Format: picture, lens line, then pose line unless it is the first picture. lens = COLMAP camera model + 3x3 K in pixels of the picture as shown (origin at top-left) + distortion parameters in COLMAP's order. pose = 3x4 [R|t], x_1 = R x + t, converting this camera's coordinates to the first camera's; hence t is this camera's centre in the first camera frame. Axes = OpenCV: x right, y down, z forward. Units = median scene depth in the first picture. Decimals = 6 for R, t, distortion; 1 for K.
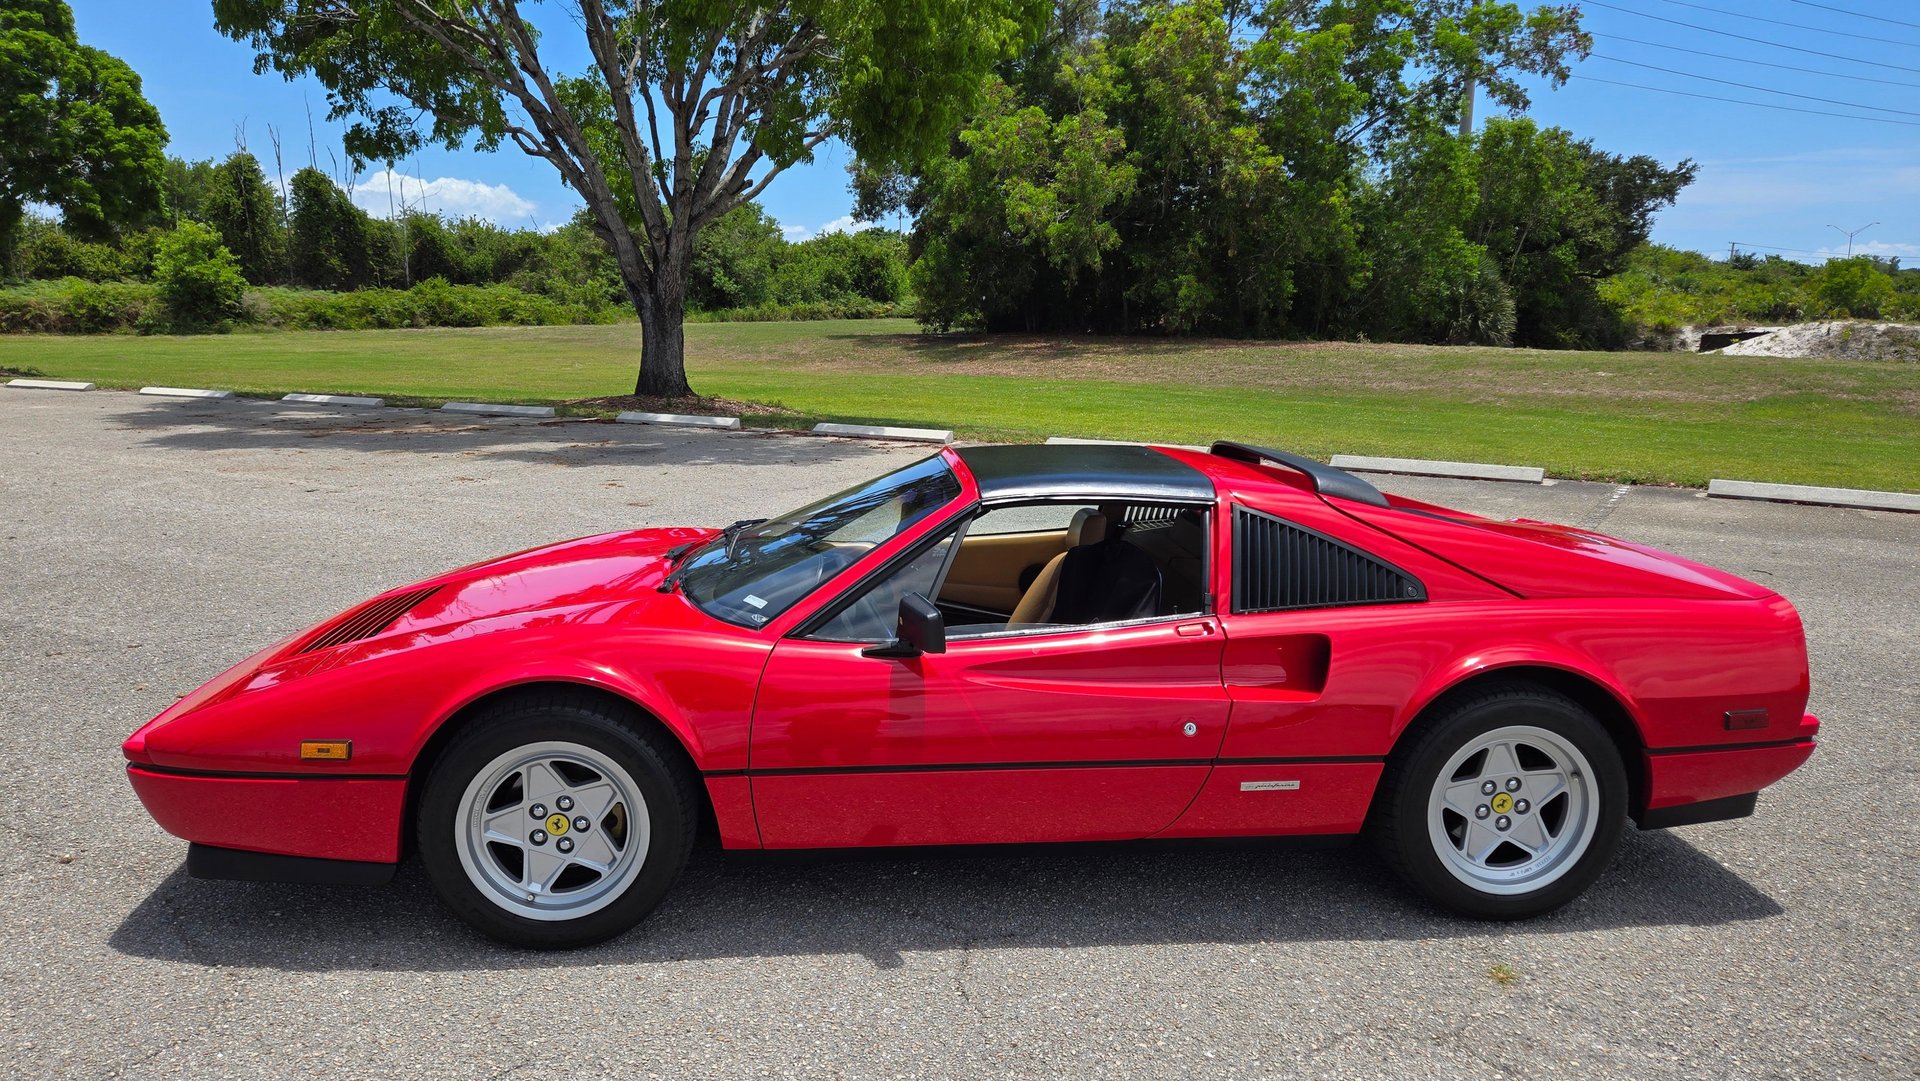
lens RADIAL K [[1299.1, 0, 951.6], [0, 1299.1, 537.3], [0, 0, 1]] dist [0.071600, -0.063997]
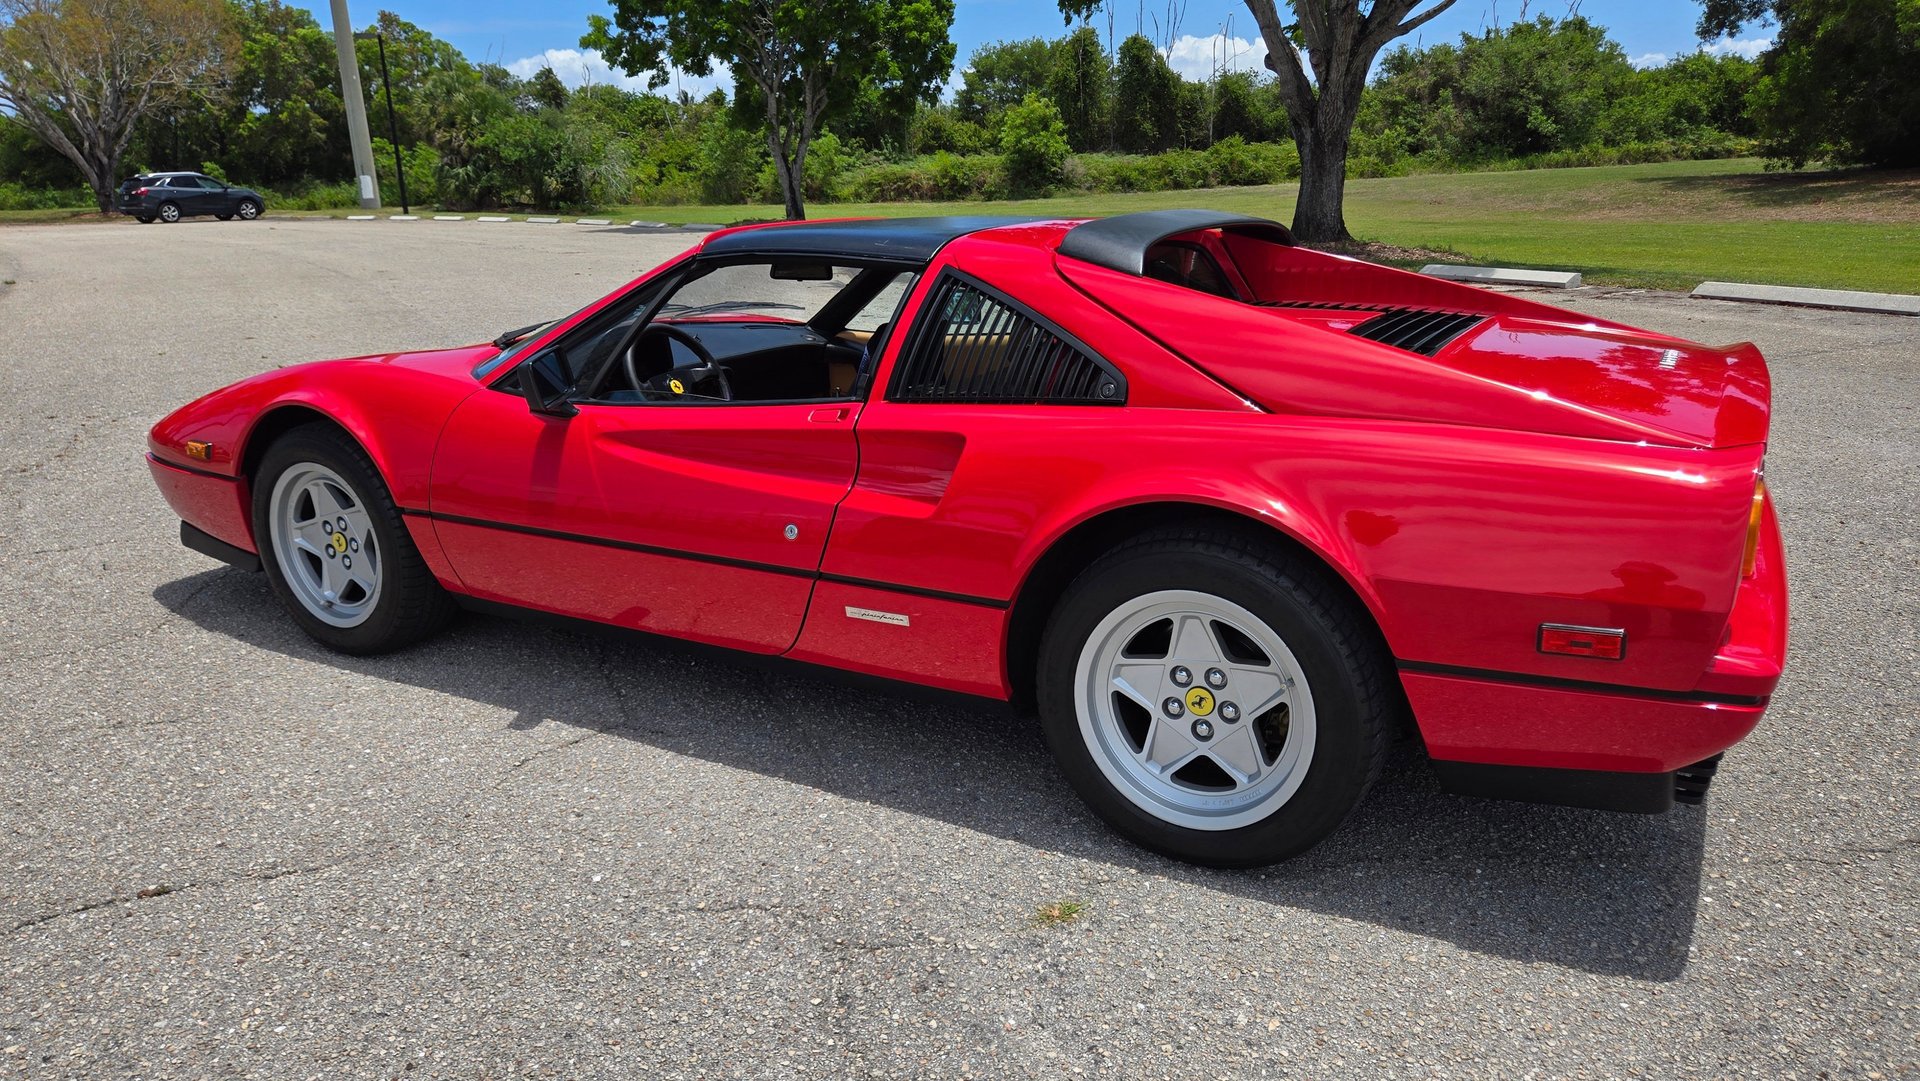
lens RADIAL K [[1299.1, 0, 952.1], [0, 1299.1, 546.3], [0, 0, 1]] dist [0.071600, -0.063997]
pose [[0.816150, 0.132223, -0.562508, 0.163824], [-0.071890, 0.989139, 0.128201, 0.009385], [0.573350, -0.064192, 0.816792, 0.084764]]
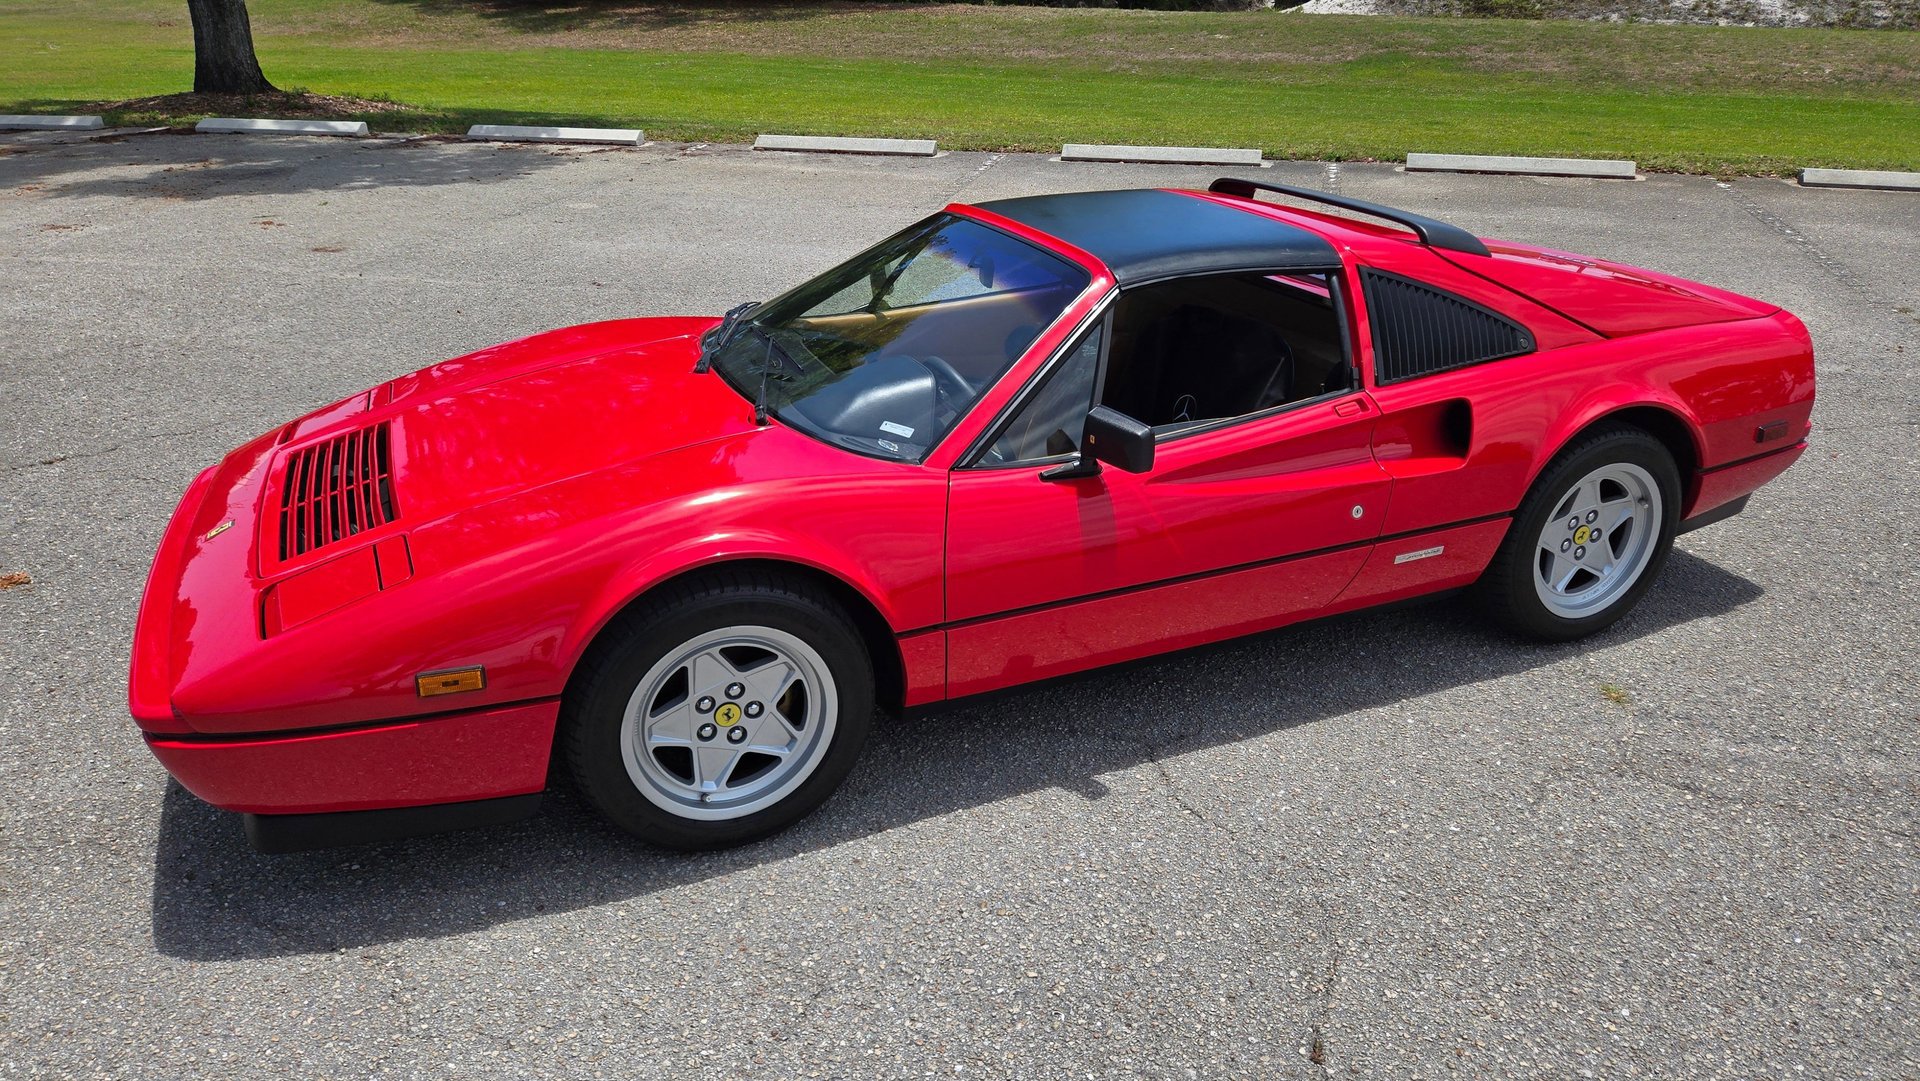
lens RADIAL K [[1299.1, 0, 980.3], [0, 1299.1, 552.3], [0, 0, 1]] dist [0.071600, -0.063997]
pose [[0.947974, -0.136639, 0.287533, -0.082420], [0.061515, 0.964804, 0.255675, -0.020281], [-0.312348, -0.224685, 0.923014, 0.040007]]
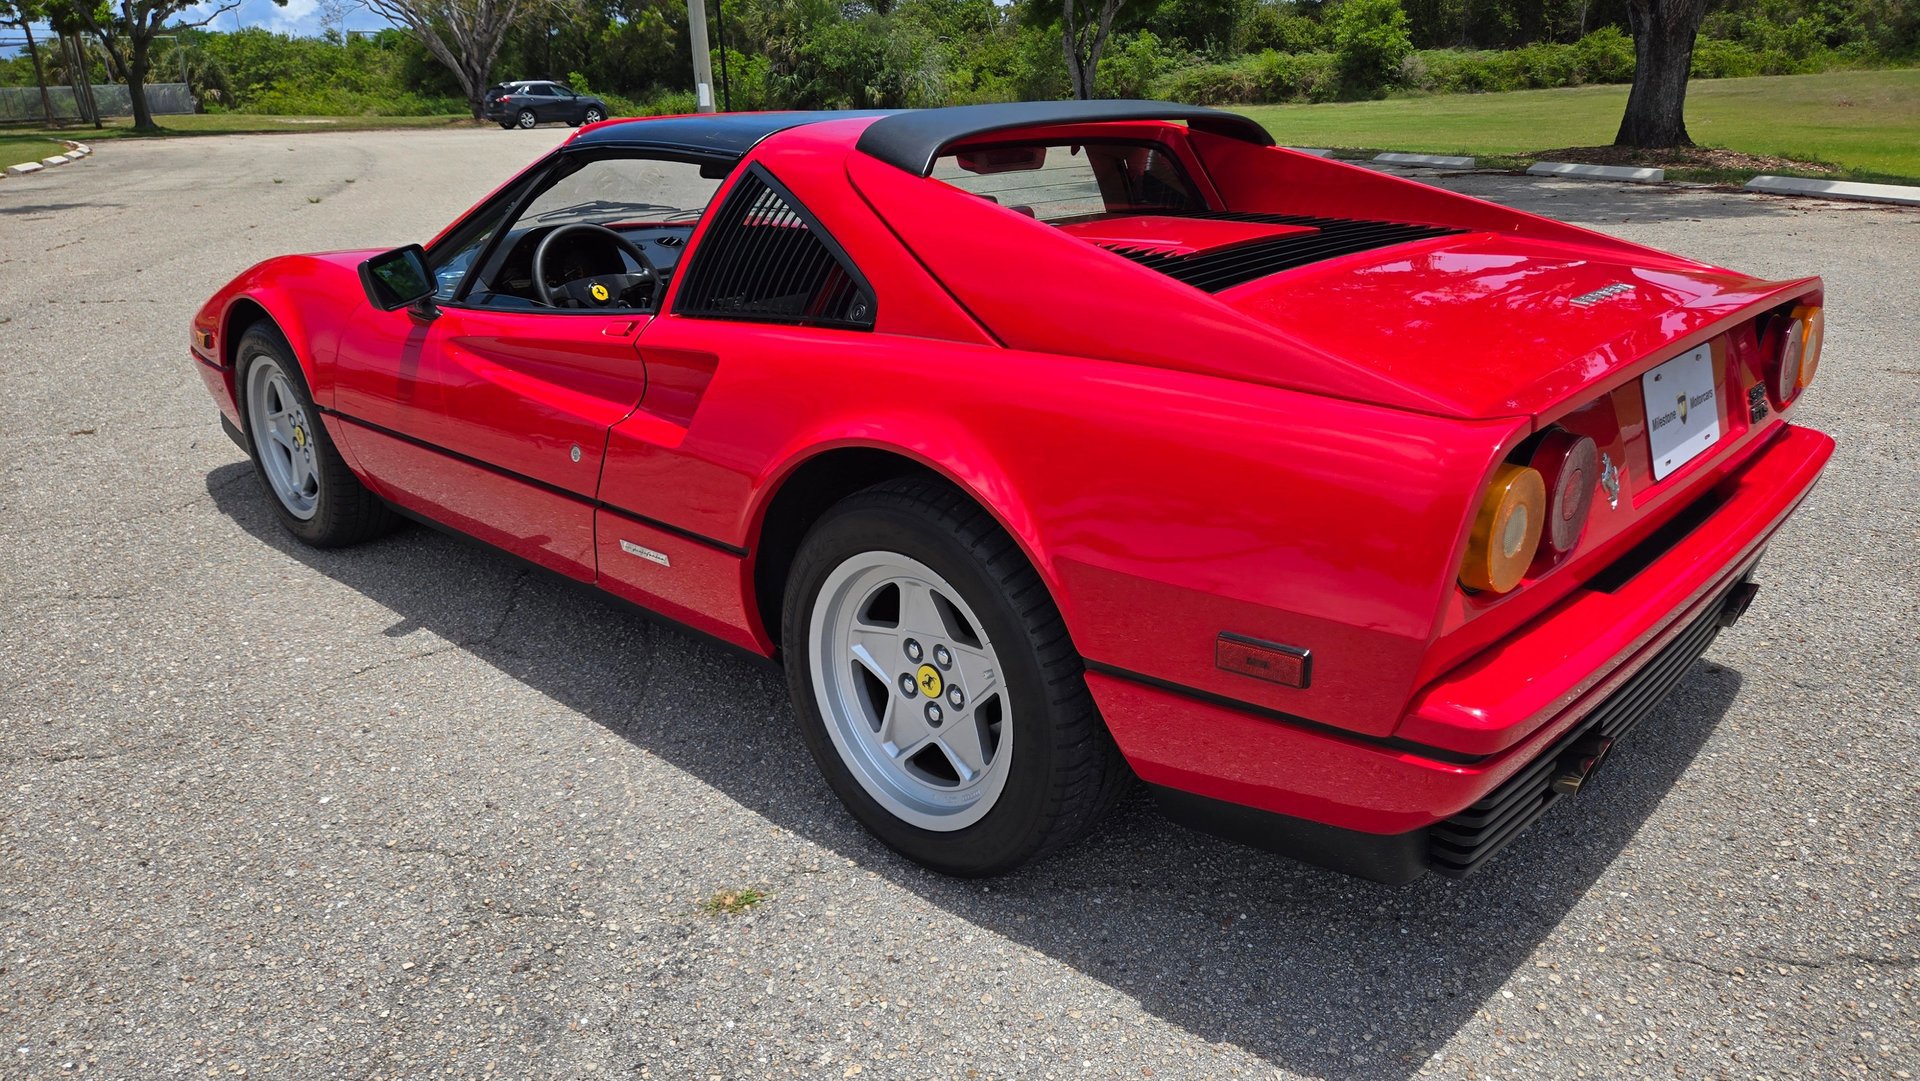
lens RADIAL K [[1299.1, 0, 958.7], [0, 1299.1, 556.6], [0, 0, 1]] dist [0.071600, -0.063997]
pose [[0.653998, 0.230127, -0.720645, 0.200369], [-0.099925, 0.970540, 0.219243, 0.003114], [0.749868, -0.071374, 0.657726, 0.146477]]
